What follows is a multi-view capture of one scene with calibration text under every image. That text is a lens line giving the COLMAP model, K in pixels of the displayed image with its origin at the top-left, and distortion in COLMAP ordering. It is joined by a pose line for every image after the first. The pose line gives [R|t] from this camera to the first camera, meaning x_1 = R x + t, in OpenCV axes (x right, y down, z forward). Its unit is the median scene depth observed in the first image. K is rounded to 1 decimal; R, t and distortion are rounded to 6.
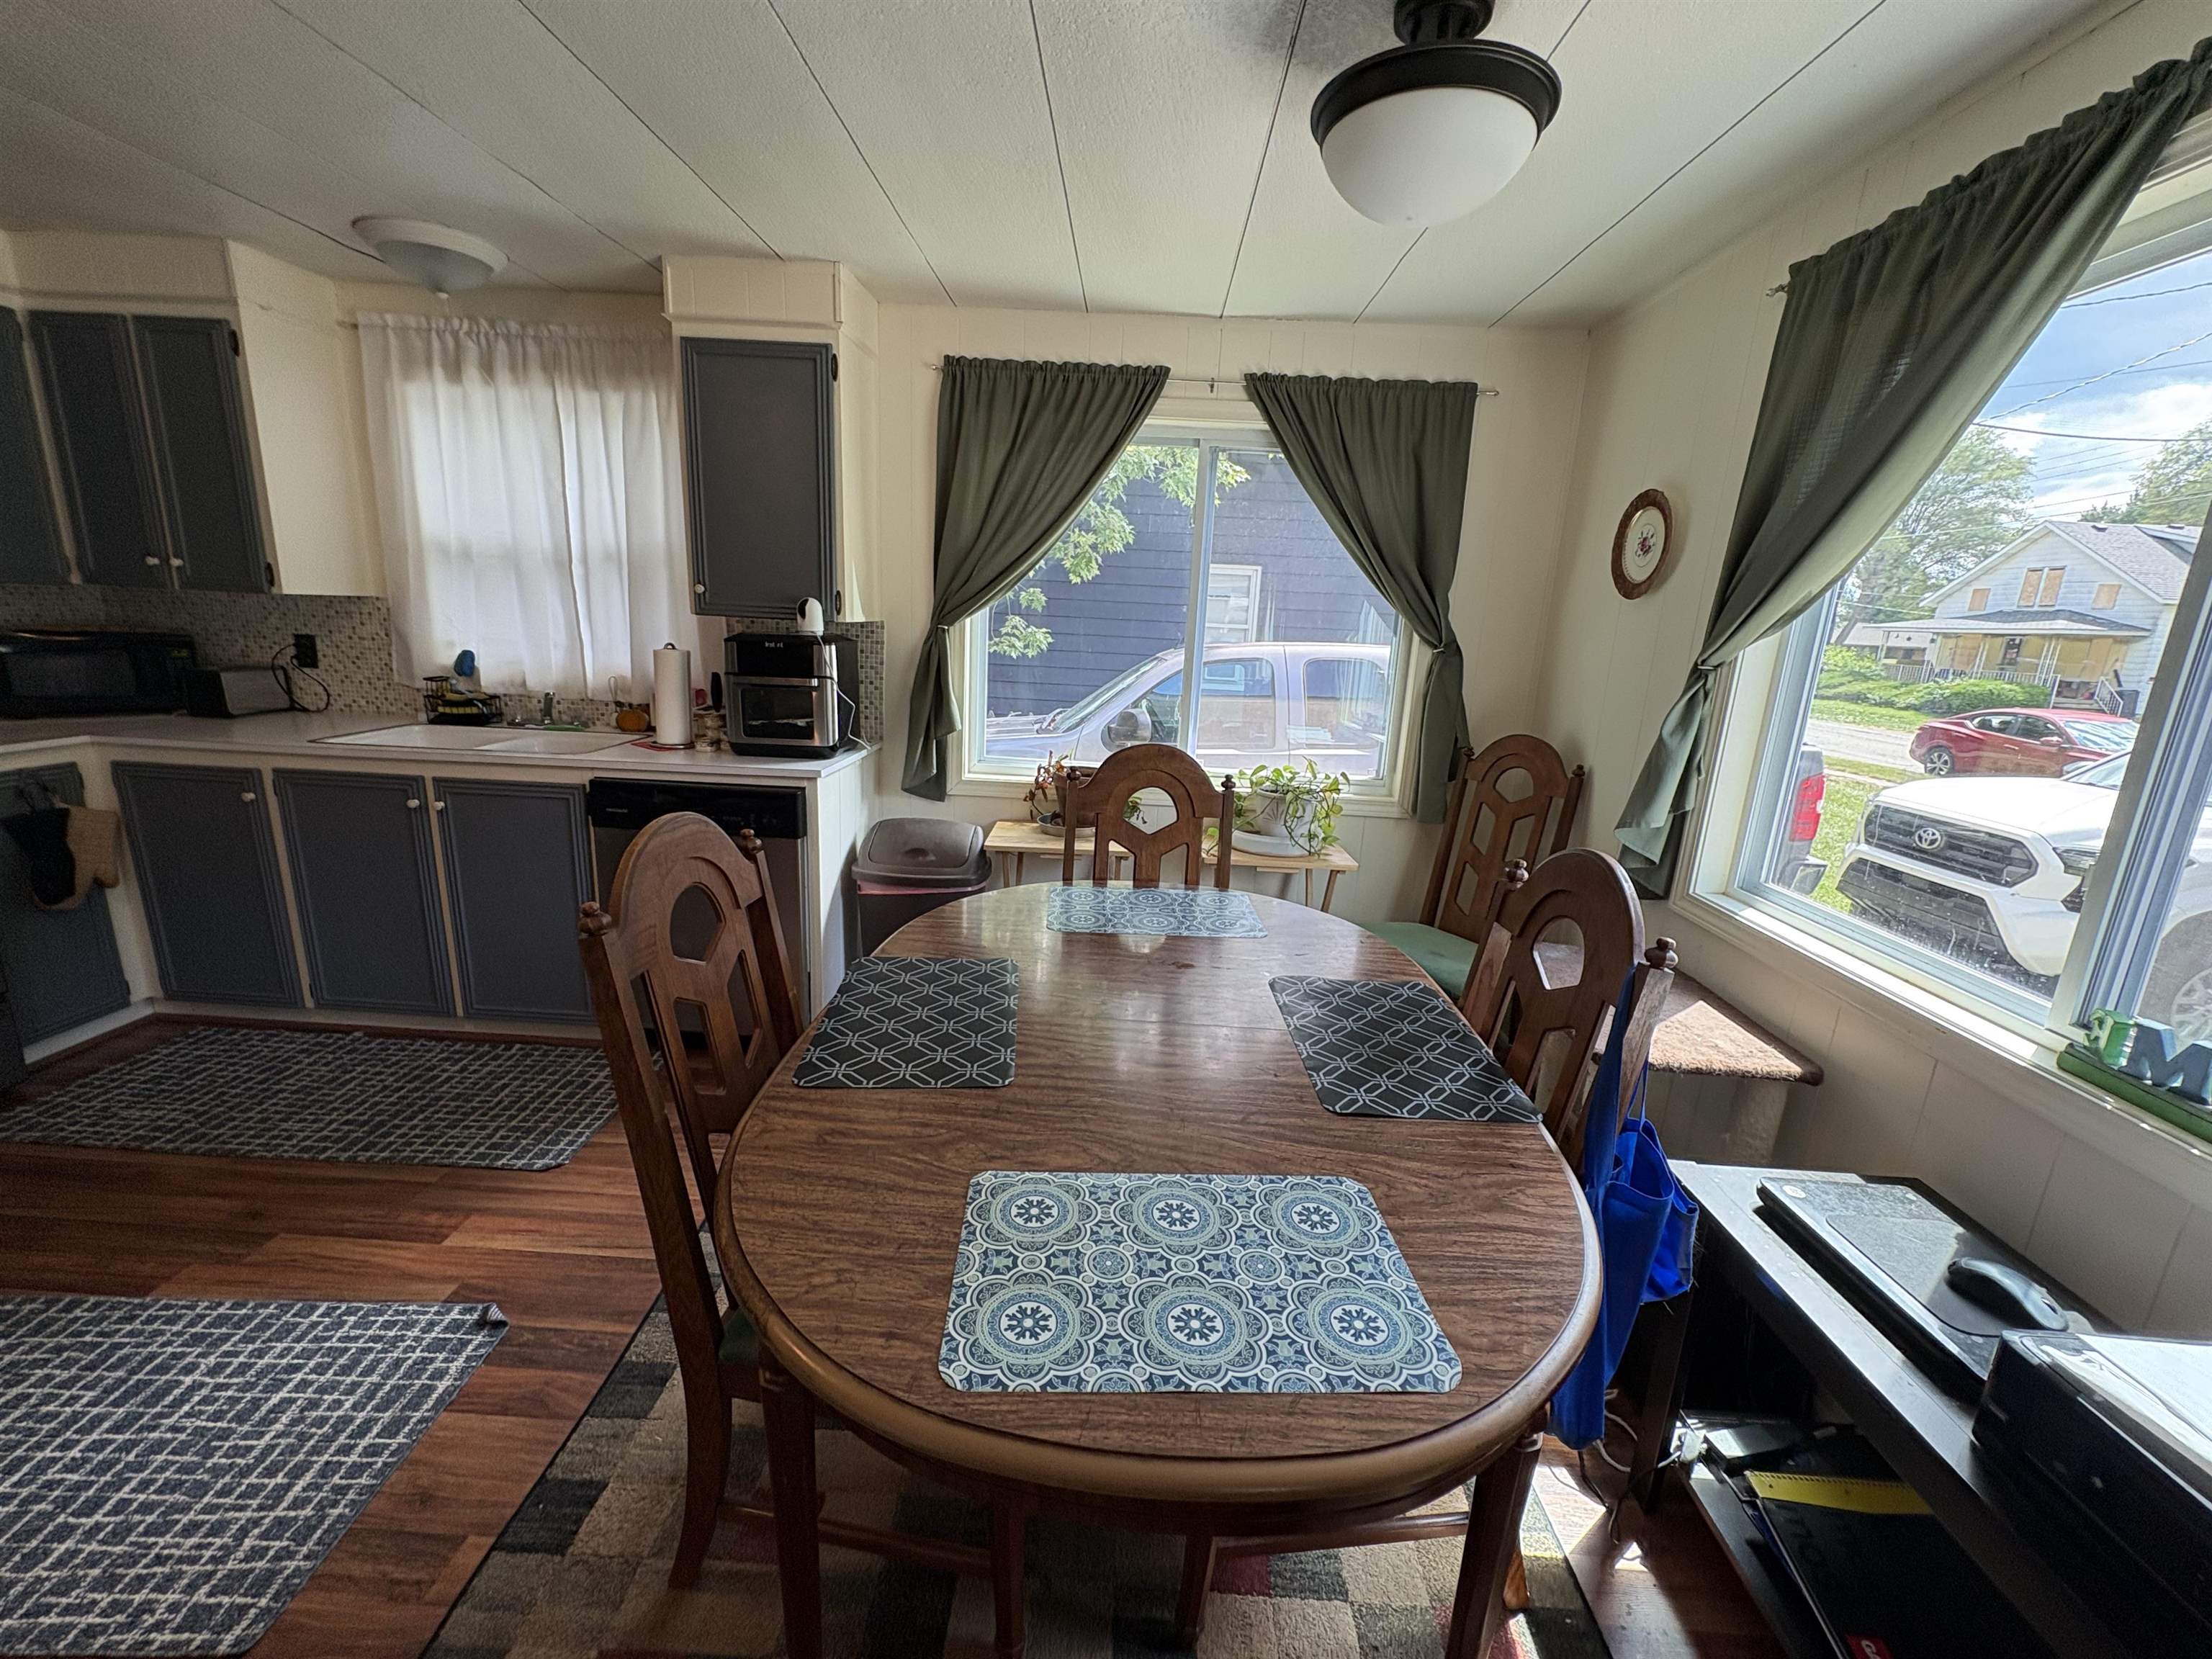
lens RADIAL K [[894.8, 0, 1104.6], [0, 894.8, 828.6], [0, 0, 1]] dist [0.002697, 0.000207]
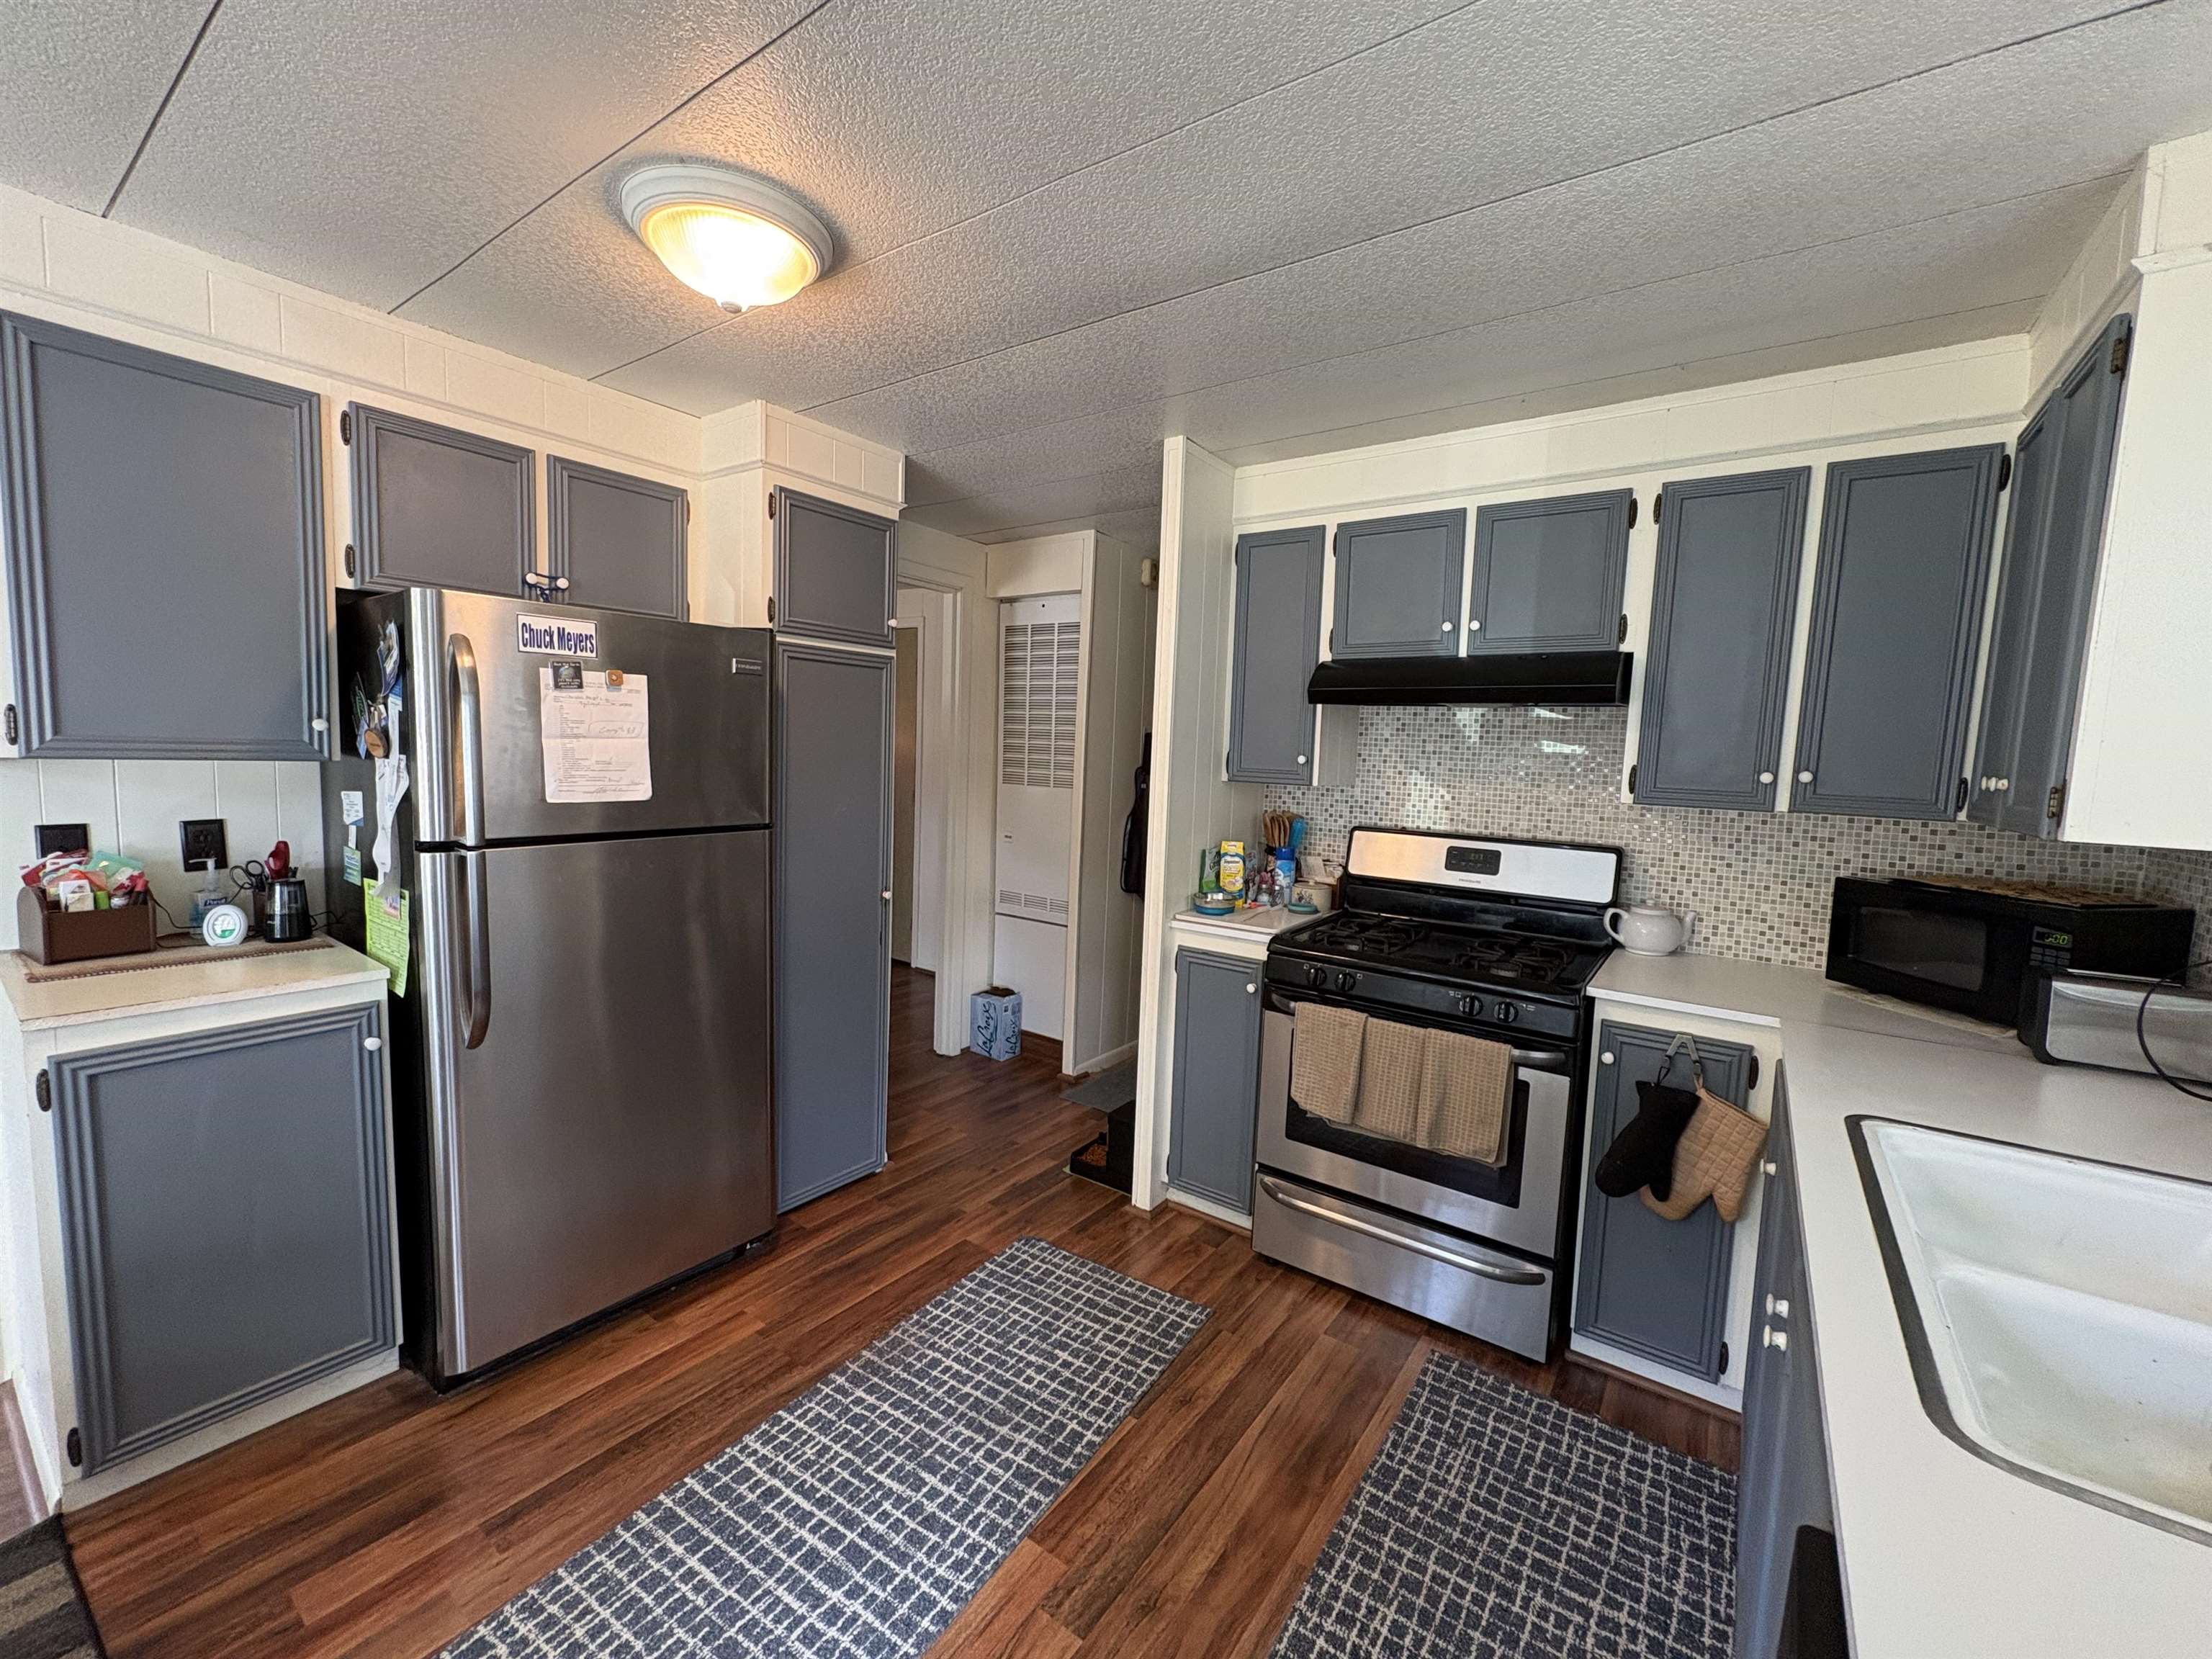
lens RADIAL K [[894.8, 0, 1108.5], [0, 894.8, 829.0], [0, 0, 1]] dist [0.002697, 0.000207]
pose [[-0.548841, 0.012082, -0.835840, -0.370756], [-0.254635, 0.949960, 0.180933, -0.361661], [0.796200, 0.312137, -0.518300, 1.354992]]
